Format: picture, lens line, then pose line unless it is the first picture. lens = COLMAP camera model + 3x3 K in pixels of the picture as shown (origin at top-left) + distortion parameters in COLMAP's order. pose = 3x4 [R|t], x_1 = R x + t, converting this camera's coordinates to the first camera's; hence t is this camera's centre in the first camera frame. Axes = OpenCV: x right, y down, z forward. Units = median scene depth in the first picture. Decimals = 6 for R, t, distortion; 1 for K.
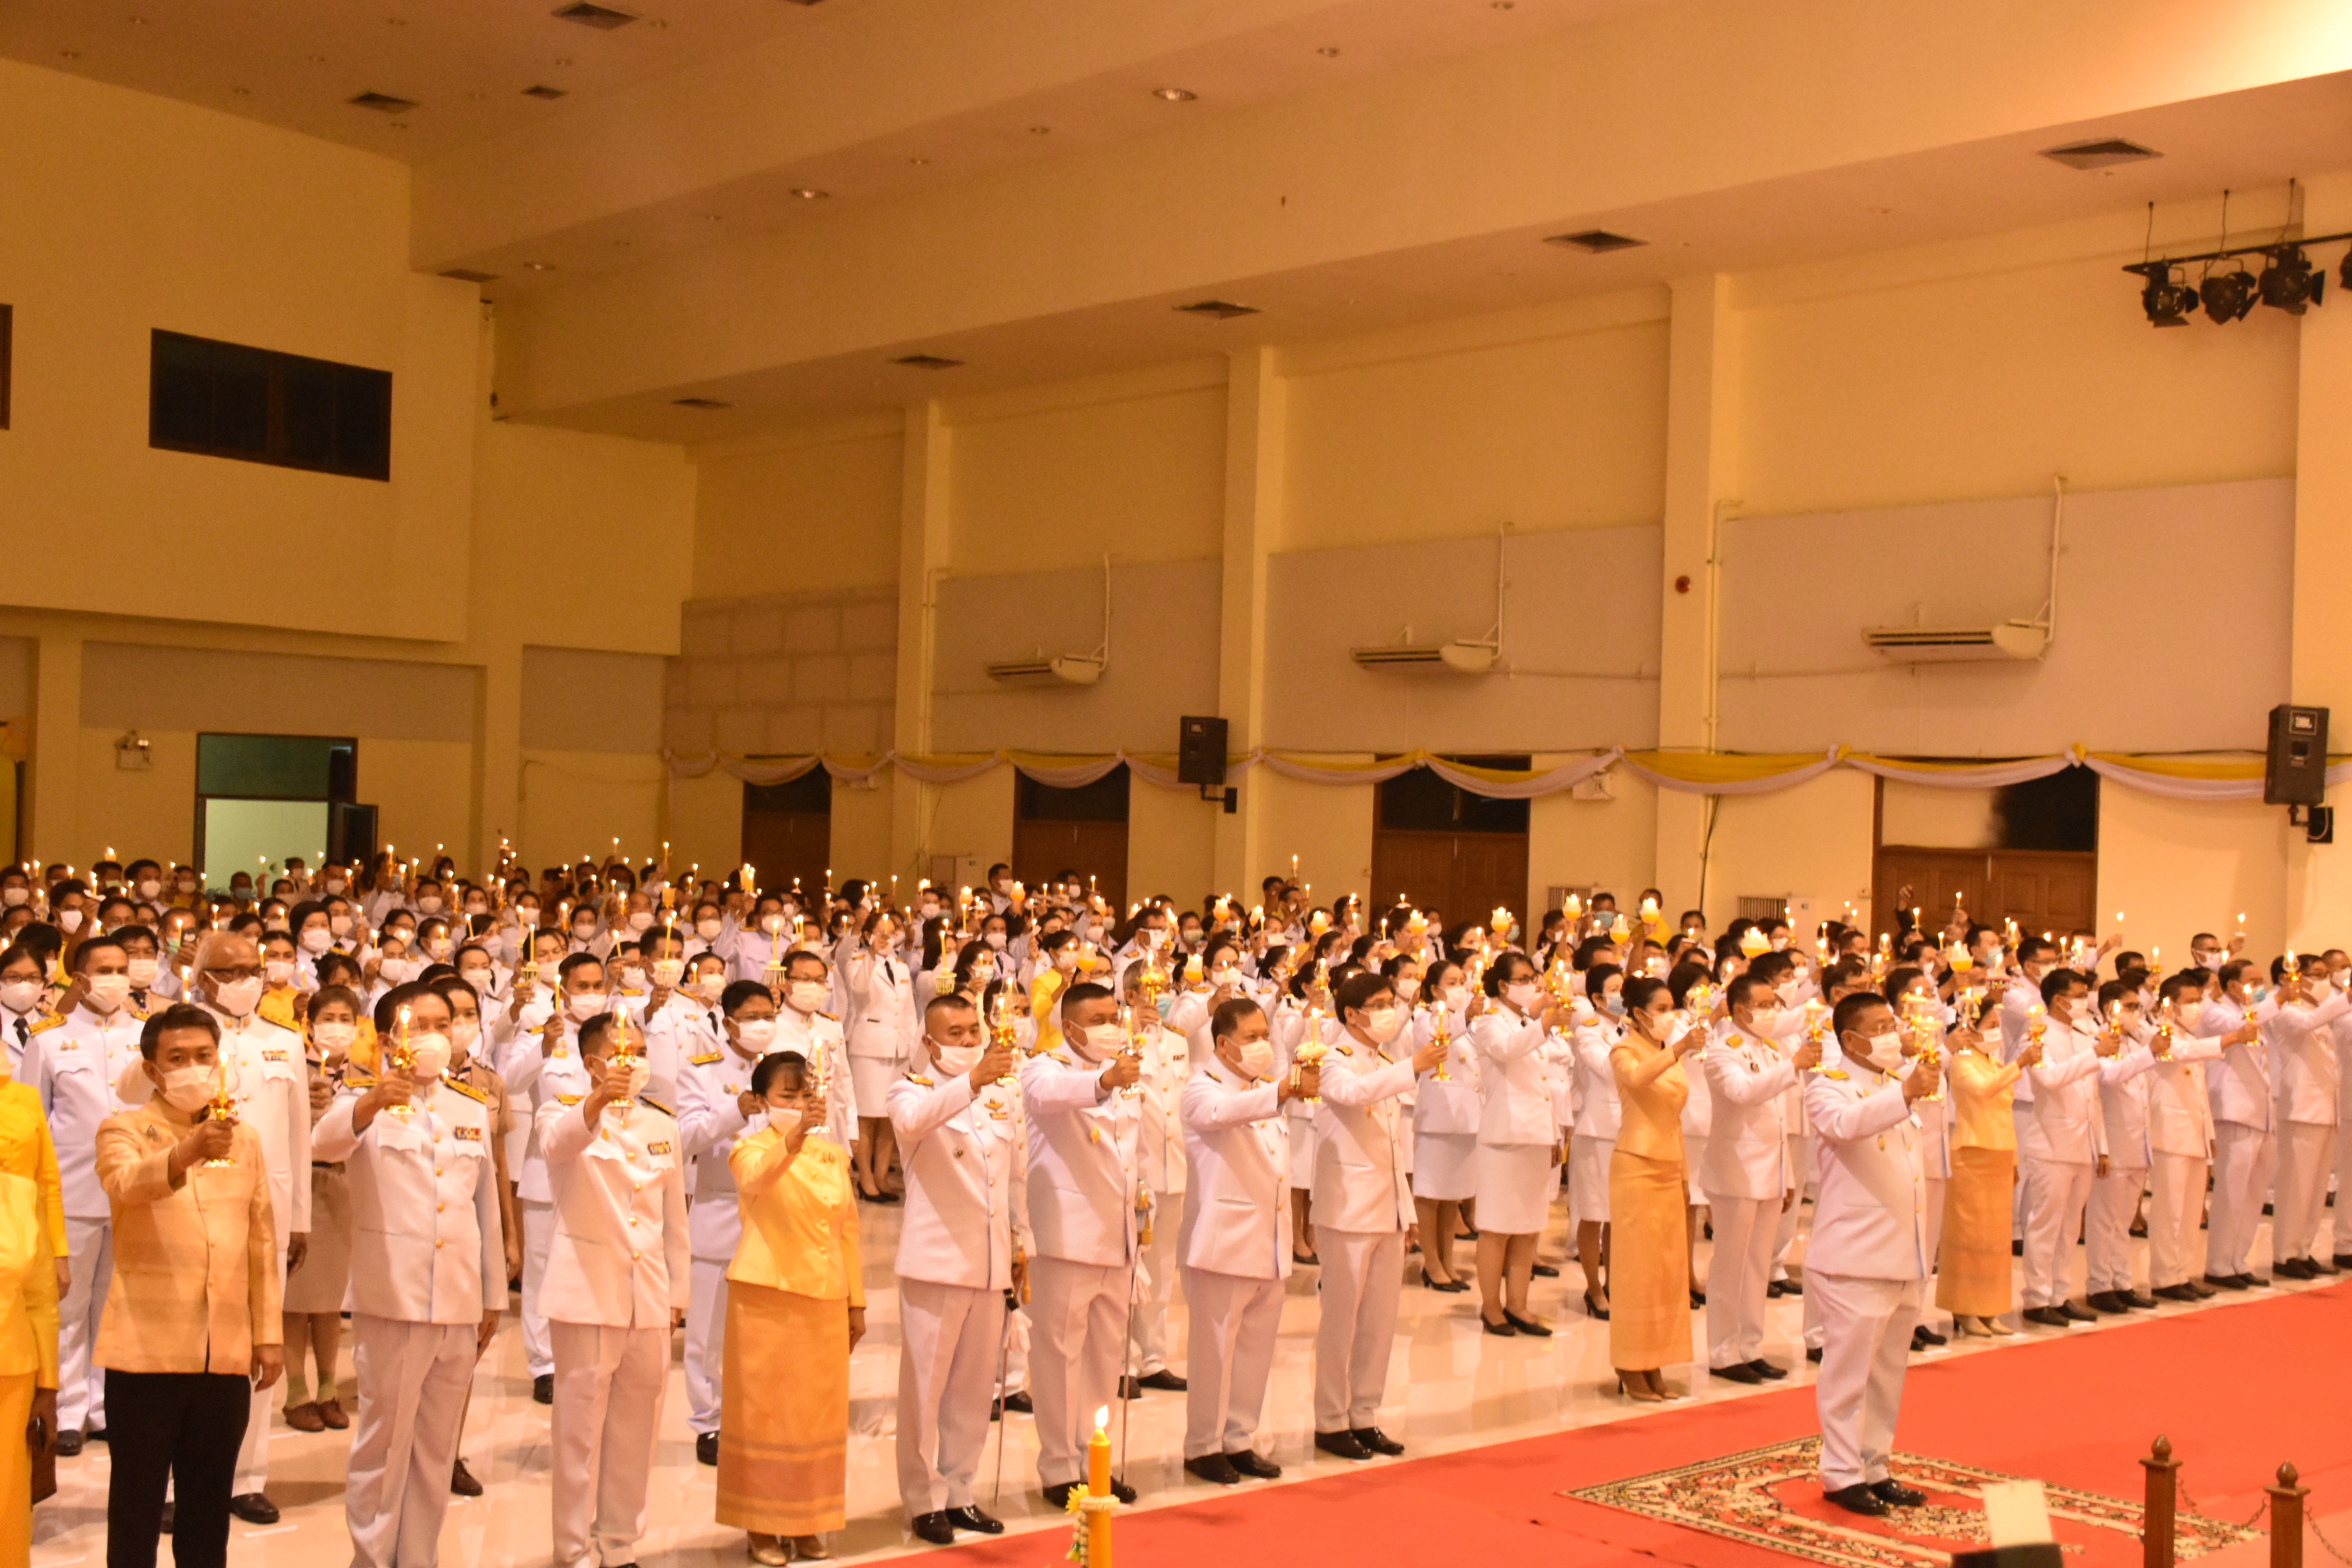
lens RADIAL K [[2786.5, 0, 1143.8], [0, 2786.5, 790.1], [0, 0, 1]] dist [0.003536, 0.000000]
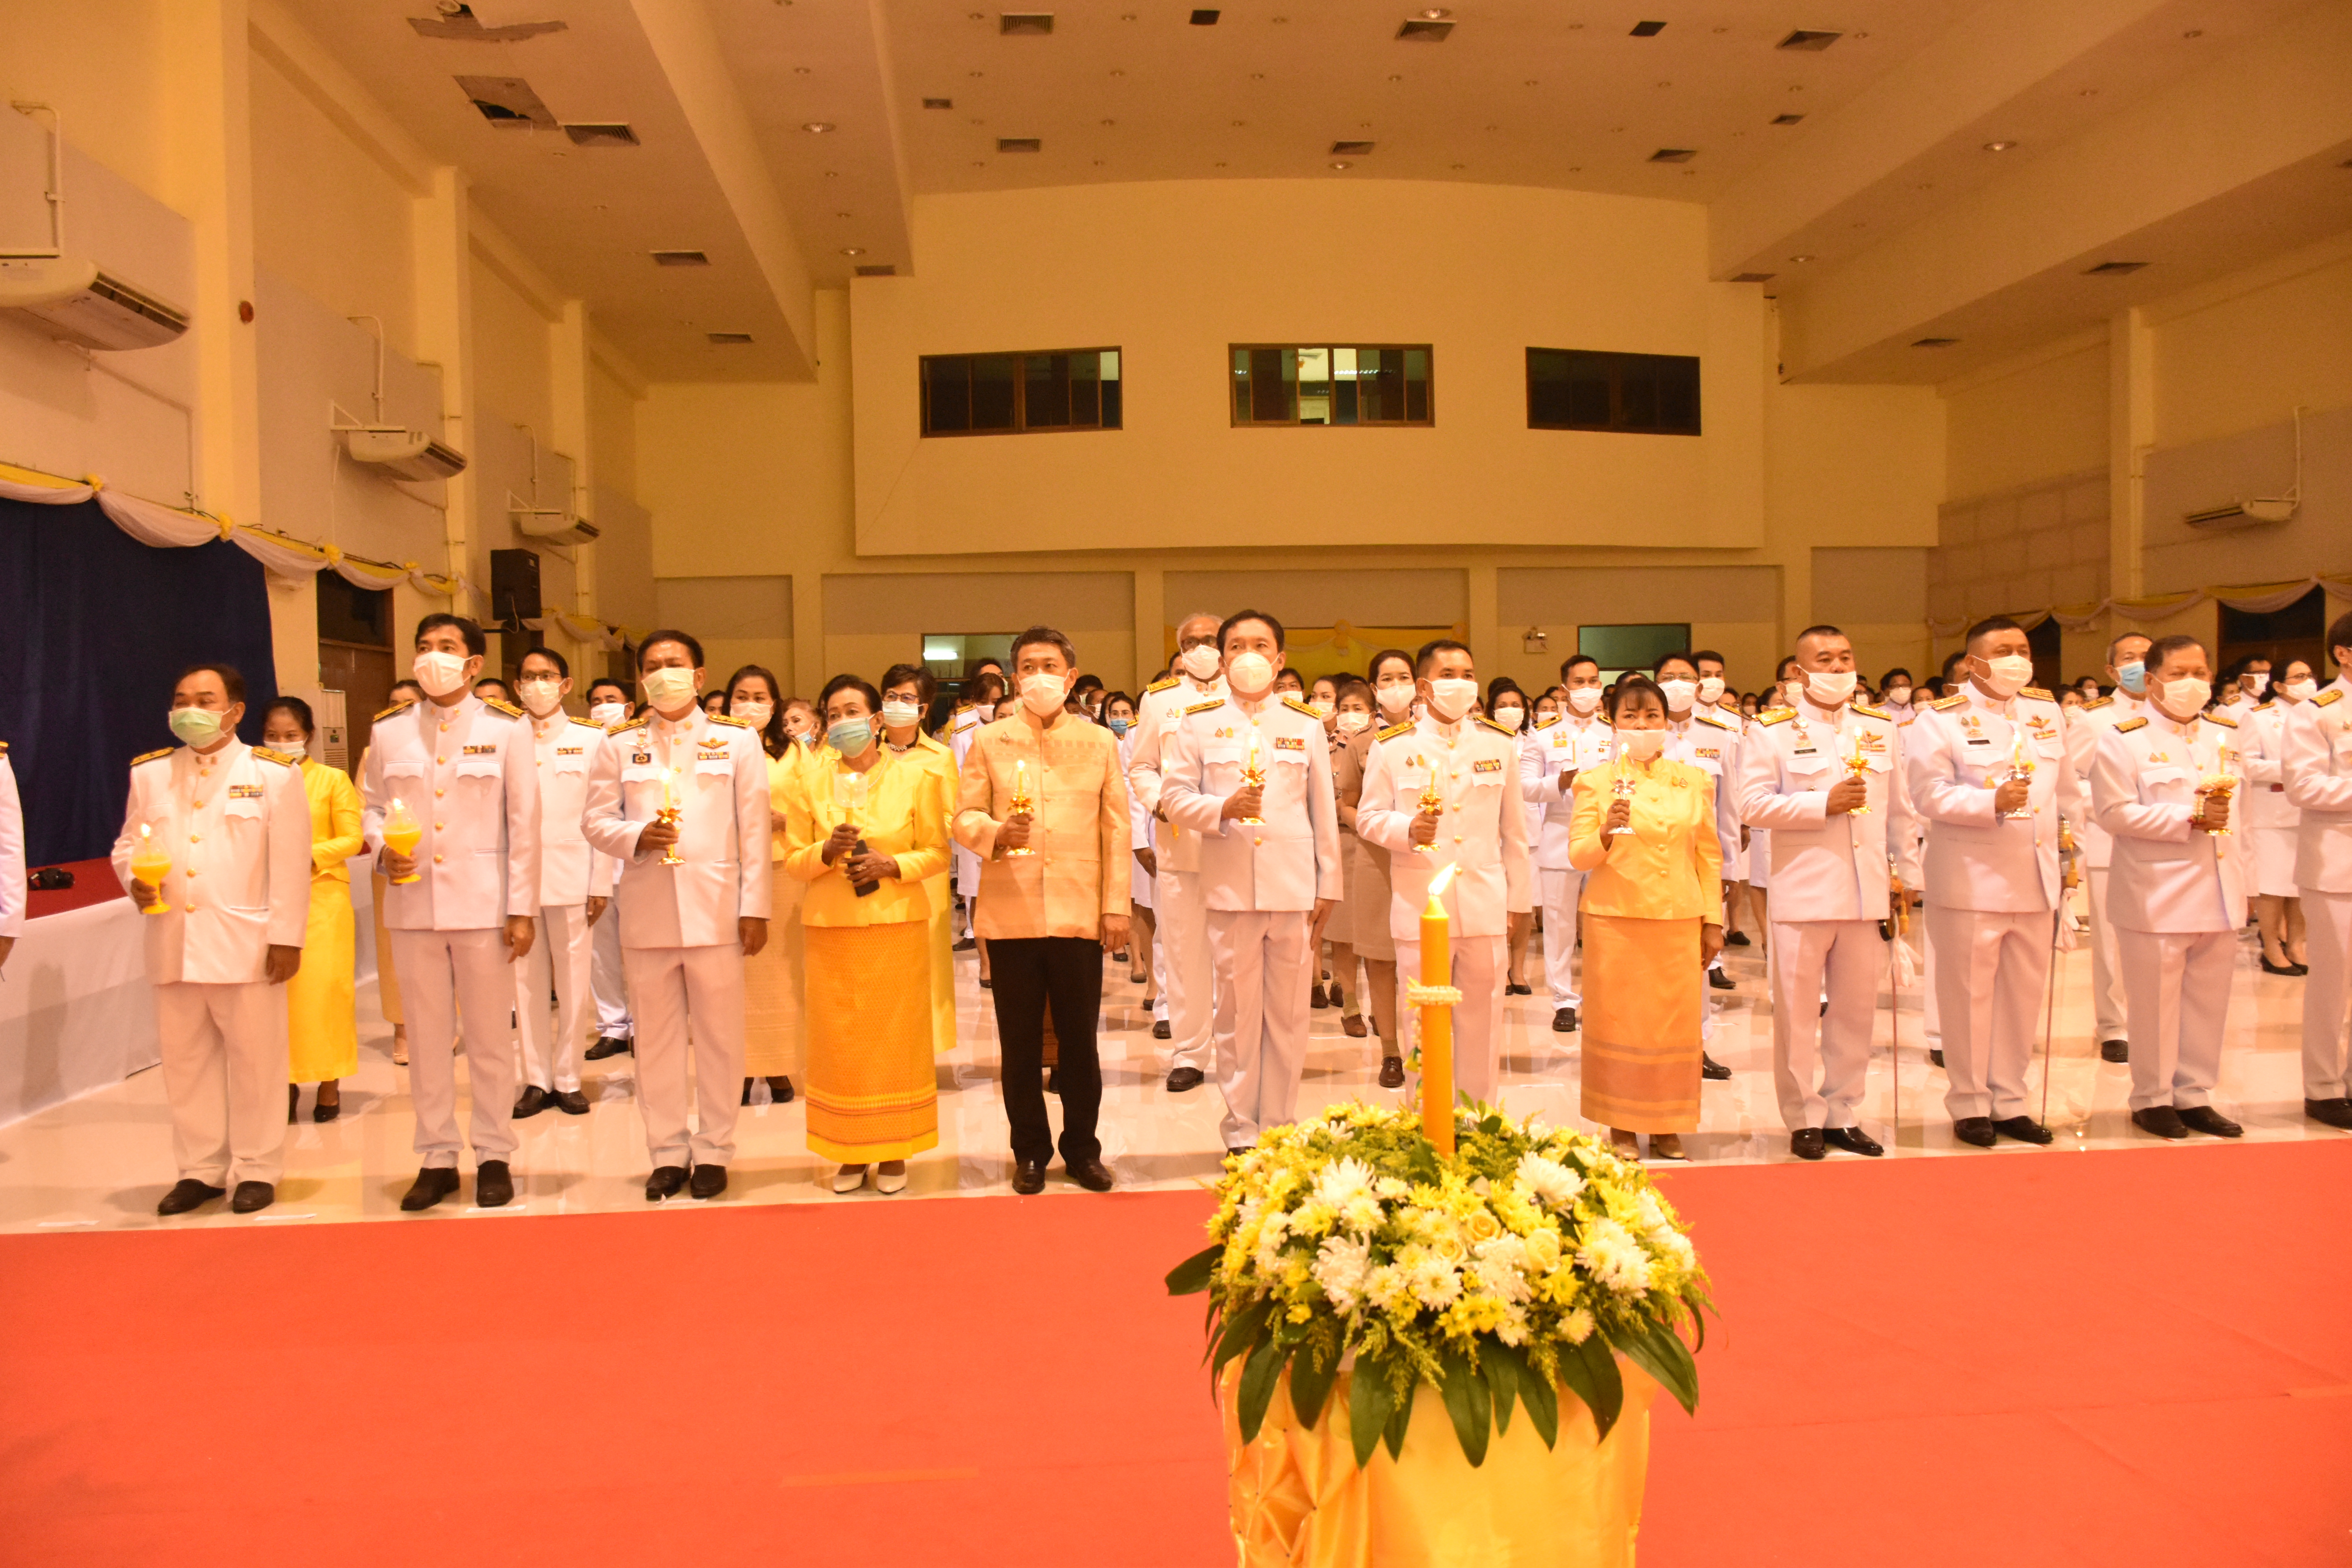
lens RADIAL K [[1834.9, 0, 1152.8], [0, 1834.9, 777.6], [0, 0, 1]] dist [-0.022070, 0.015757]
pose [[0.811914, -0.026596, -0.583171, 0.051636], [0.045885, 0.998778, 0.018333, 0.044754], [0.581971, -0.041643, 0.812143, 0.134546]]
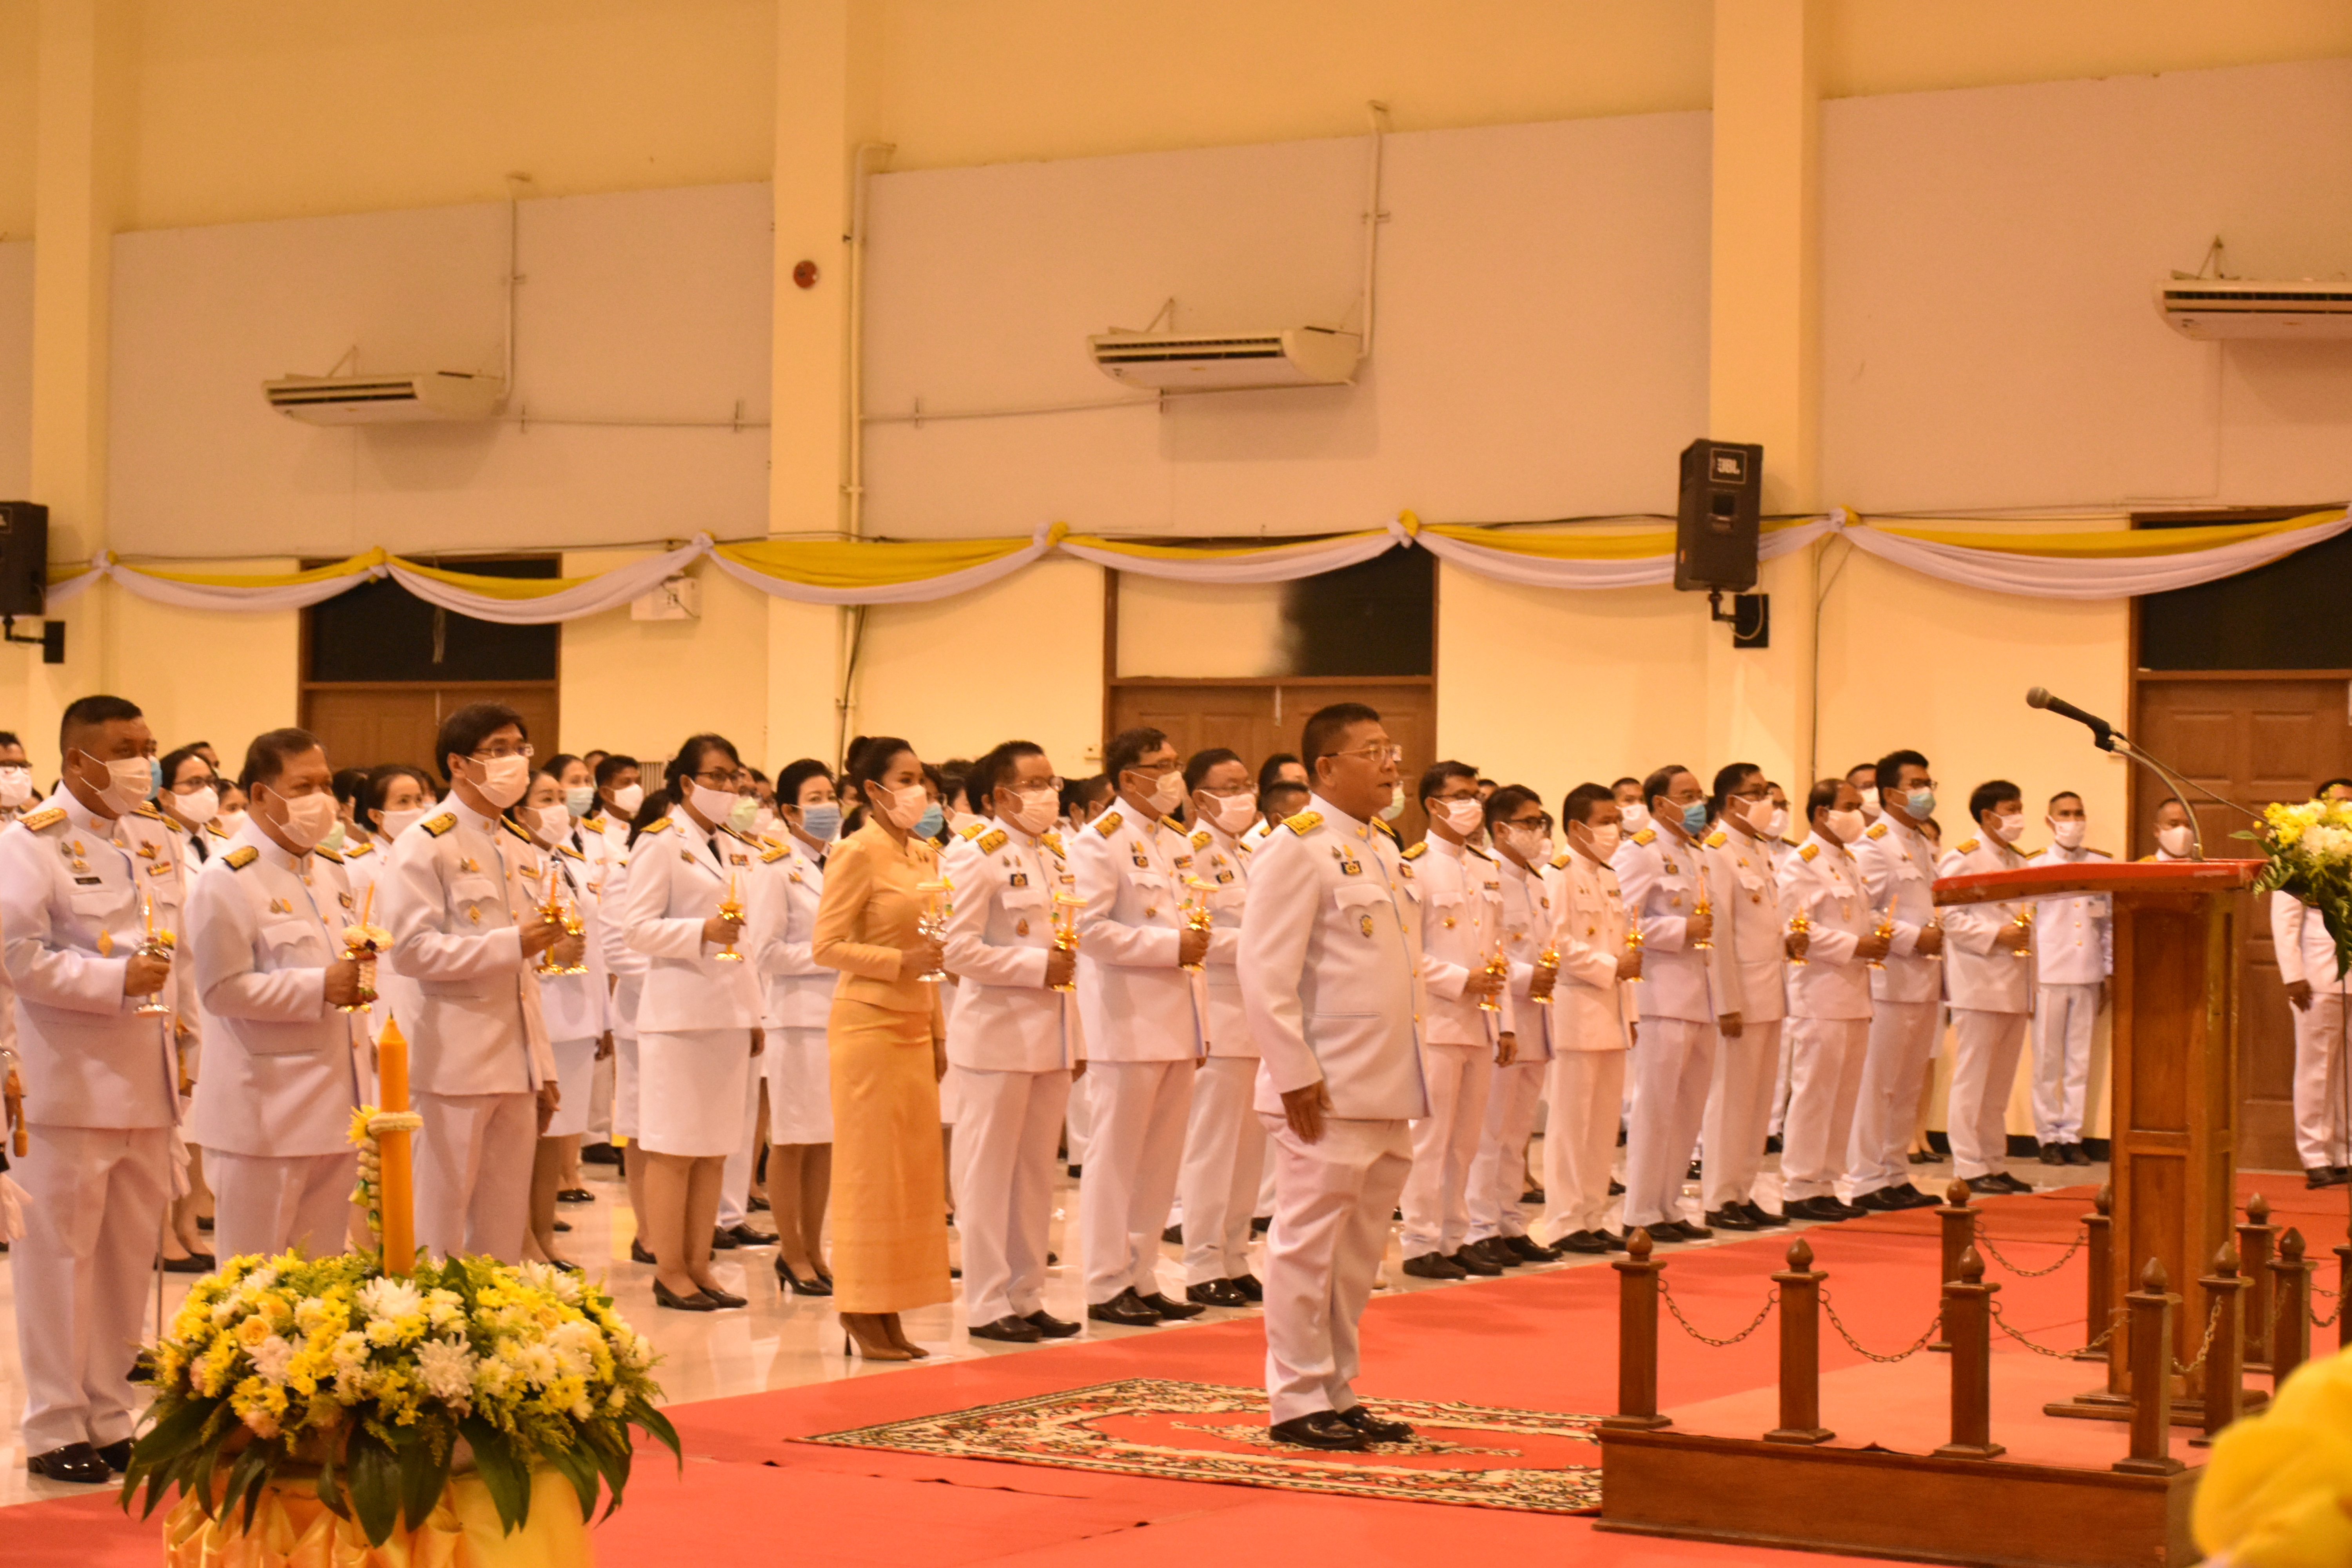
lens RADIAL K [[4792.1, 0, 1116.1], [0, 4792.1, 814.5], [0, 0, 1]] dist [-0.026003, 0.000000]
pose [[0.960719, -0.015298, 0.277100, -0.044653], [0.012314, 0.999846, 0.012505, 0.038742], [-0.277249, -0.008601, 0.960760, -0.068226]]
